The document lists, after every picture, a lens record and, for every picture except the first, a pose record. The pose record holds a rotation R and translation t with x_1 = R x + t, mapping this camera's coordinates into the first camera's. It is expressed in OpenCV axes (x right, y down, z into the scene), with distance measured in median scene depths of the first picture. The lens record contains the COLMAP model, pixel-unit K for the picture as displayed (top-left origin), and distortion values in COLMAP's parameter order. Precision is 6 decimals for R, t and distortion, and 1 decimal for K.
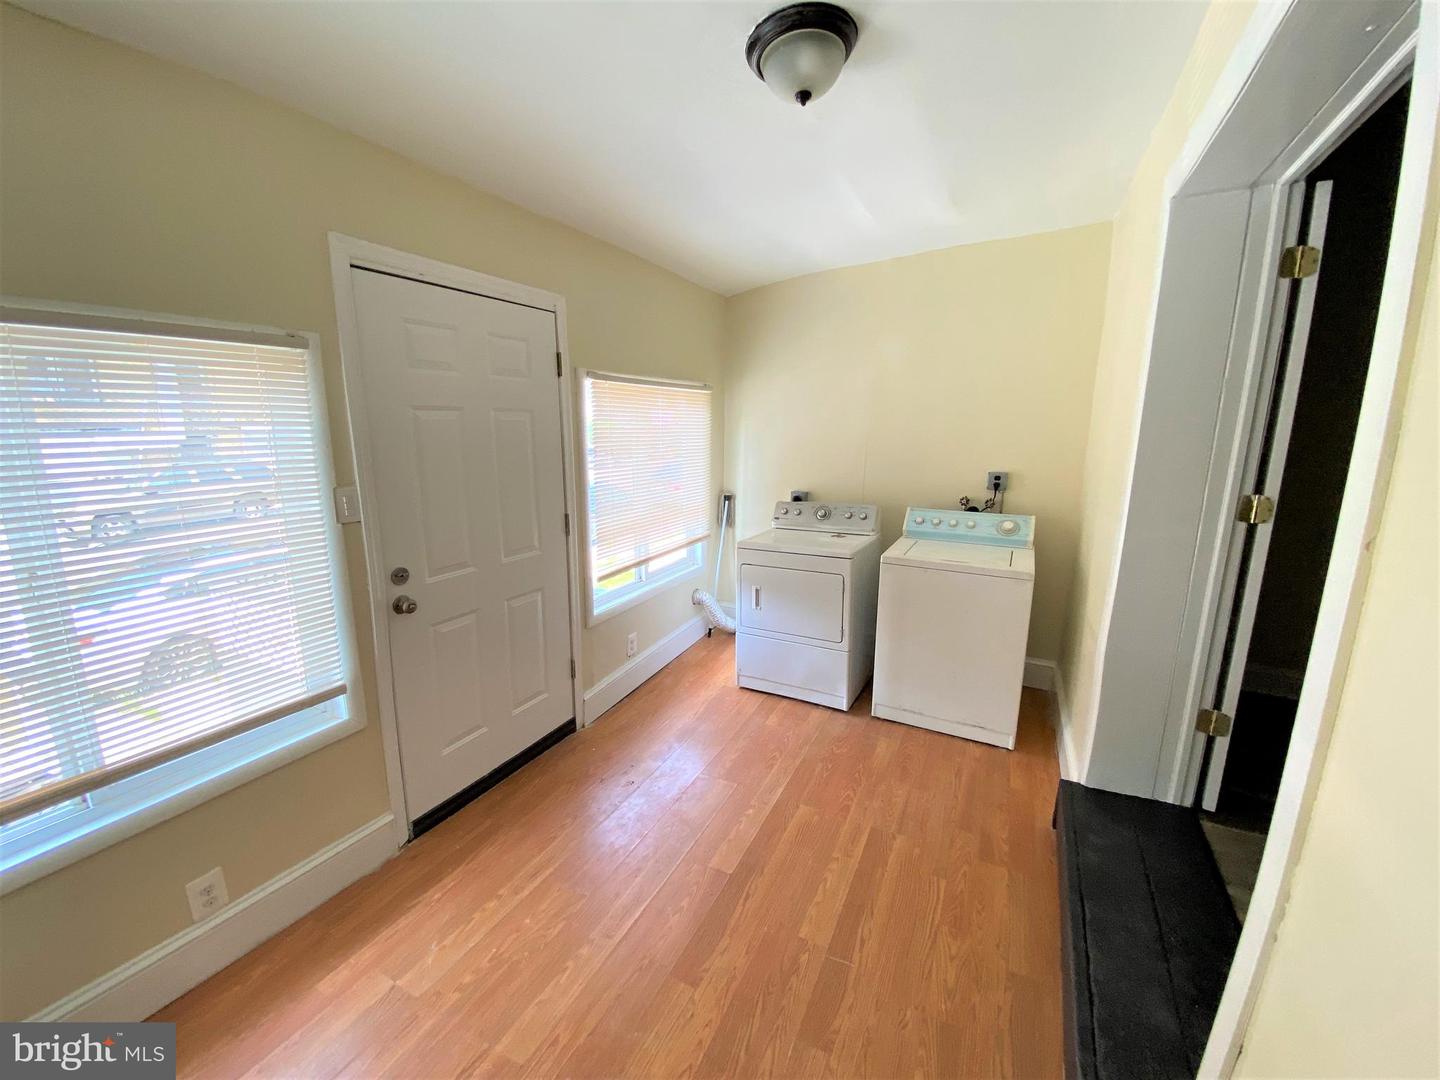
lens RADIAL K [[580.6, 0, 720.0], [0, 580.6, 540.0], [0, 0, 1]] dist [-0.033333, -0.000136]
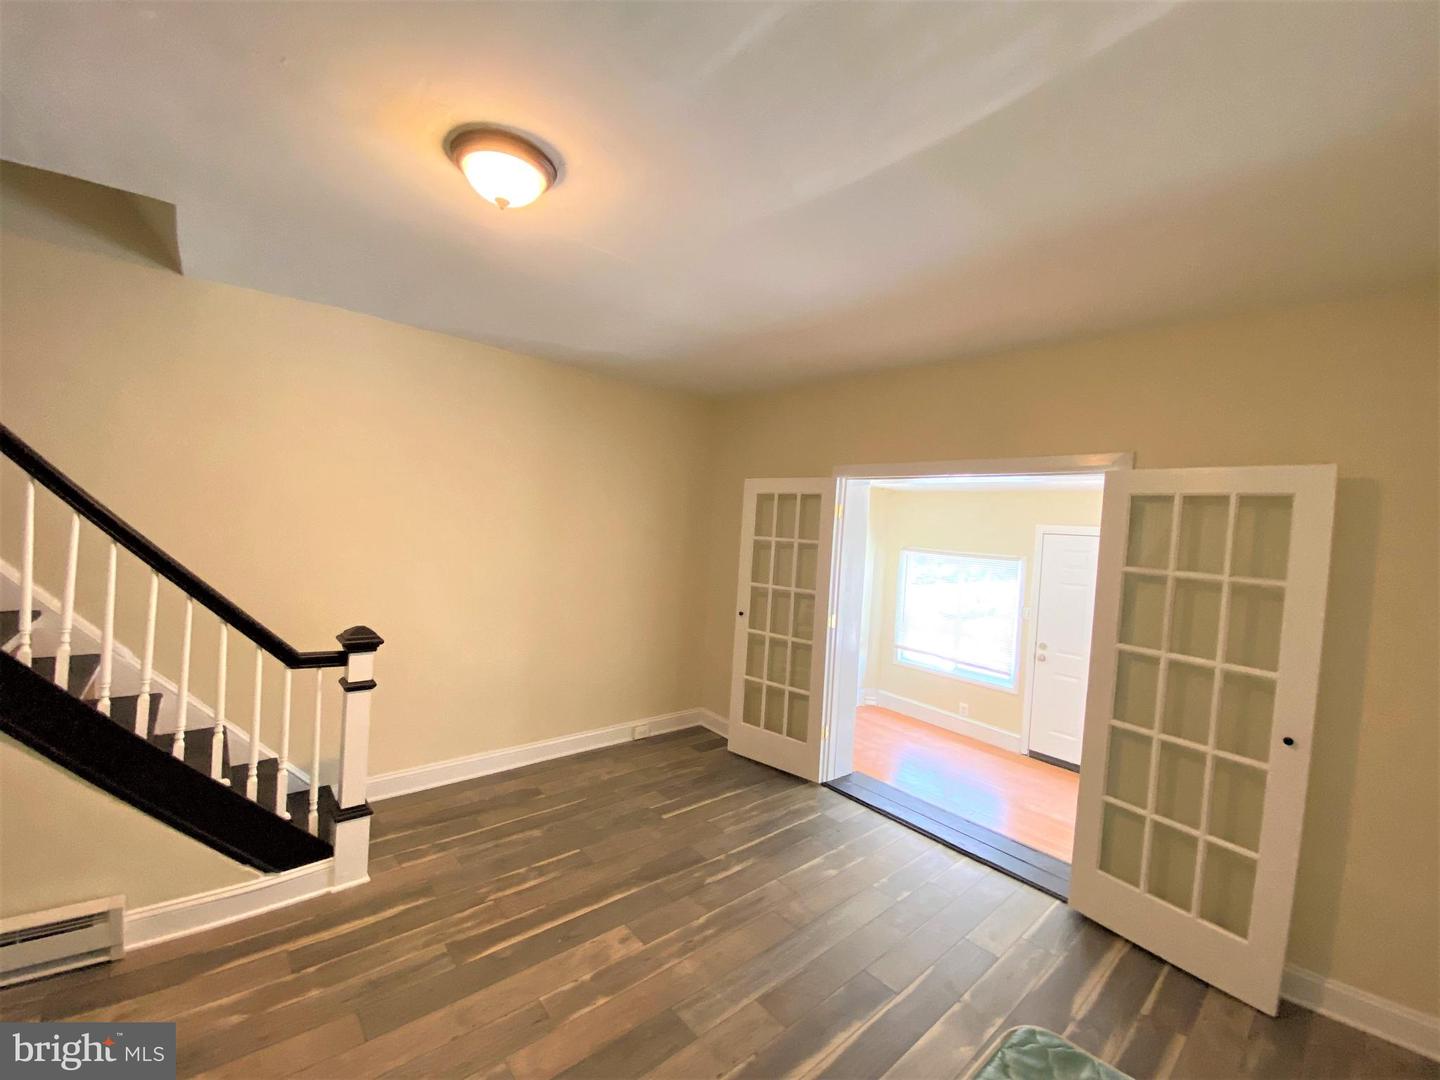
lens RADIAL K [[580.6, 0, 720.0], [0, 580.6, 540.0], [0, 0, 1]] dist [-0.033333, -0.000136]
pose [[-0.373362, 0.007117, -0.927658, 2.557421], [-0.242959, 0.964317, 0.105184, -0.341251], [0.895305, 0.264654, -0.358310, 0.546246]]
